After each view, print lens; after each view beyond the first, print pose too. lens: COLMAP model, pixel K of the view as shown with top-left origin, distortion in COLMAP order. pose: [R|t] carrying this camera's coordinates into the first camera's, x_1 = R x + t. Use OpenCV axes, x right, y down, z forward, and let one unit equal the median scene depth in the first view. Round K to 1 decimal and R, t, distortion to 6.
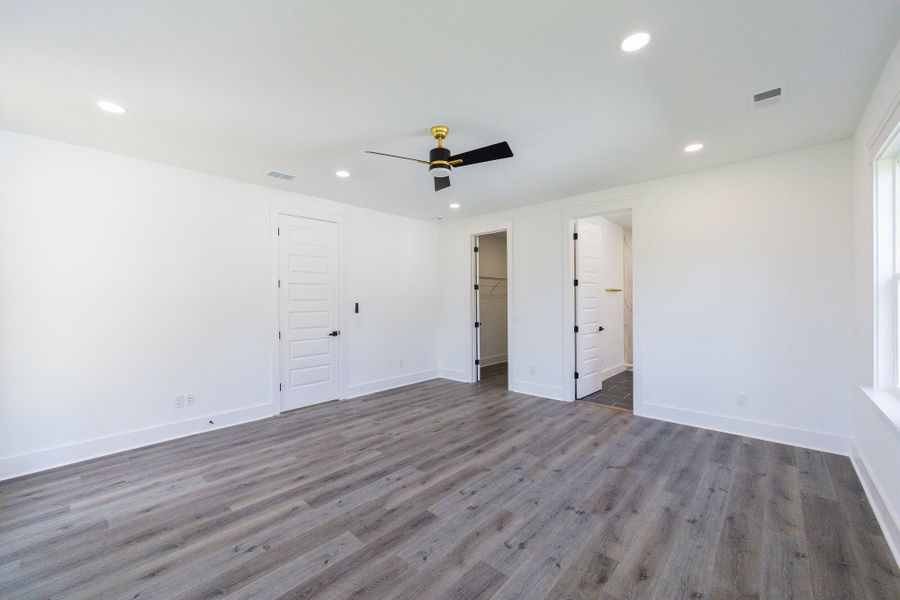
lens RADIAL K [[357.9, 0, 445.8], [0, 357.9, 301.6], [0, 0, 1]] dist [-0.002328, -0.000135]
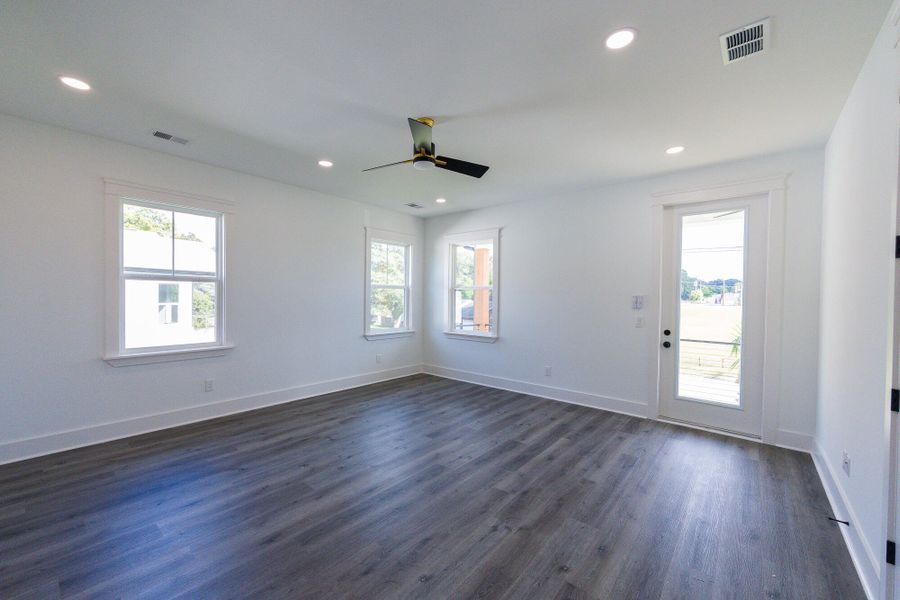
lens RADIAL K [[362.1, 0, 450.0], [0, 362.1, 300.0], [0, 0, 1]] dist [0.001478, 0.000124]
pose [[-0.998824, -0.006255, -0.048087, -0.035858], [-0.006947, 0.999874, 0.014243, -0.004014], [0.047992, 0.014560, -0.998742, 1.732692]]
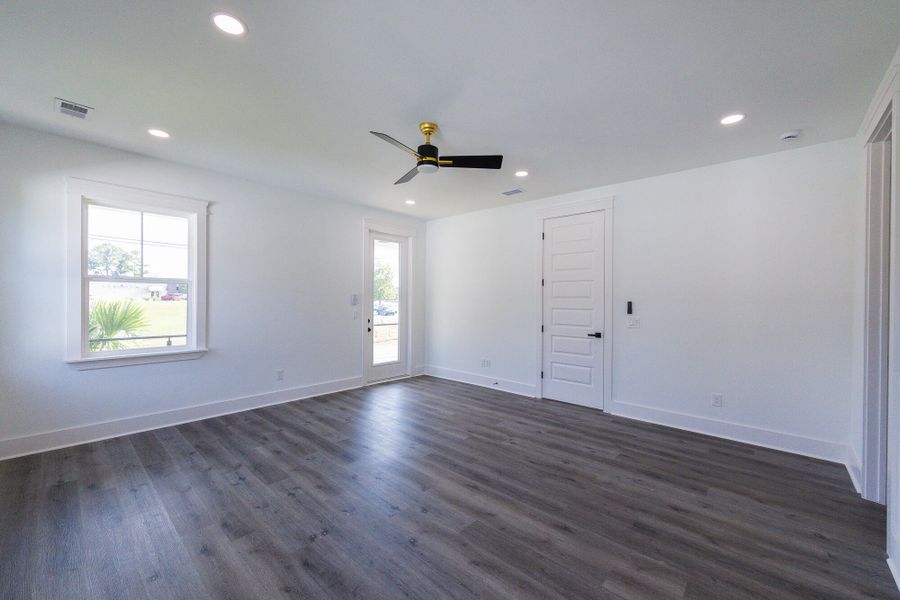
lens RADIAL K [[357.9, 0, 445.8], [0, 357.9, 301.6], [0, 0, 1]] dist [-0.002328, -0.000135]
pose [[0.005101, 0.013859, -0.999891, 0.854696], [-0.014300, 0.999803, 0.013785, -0.001373], [0.999885, 0.014228, 0.005298, 0.902680]]
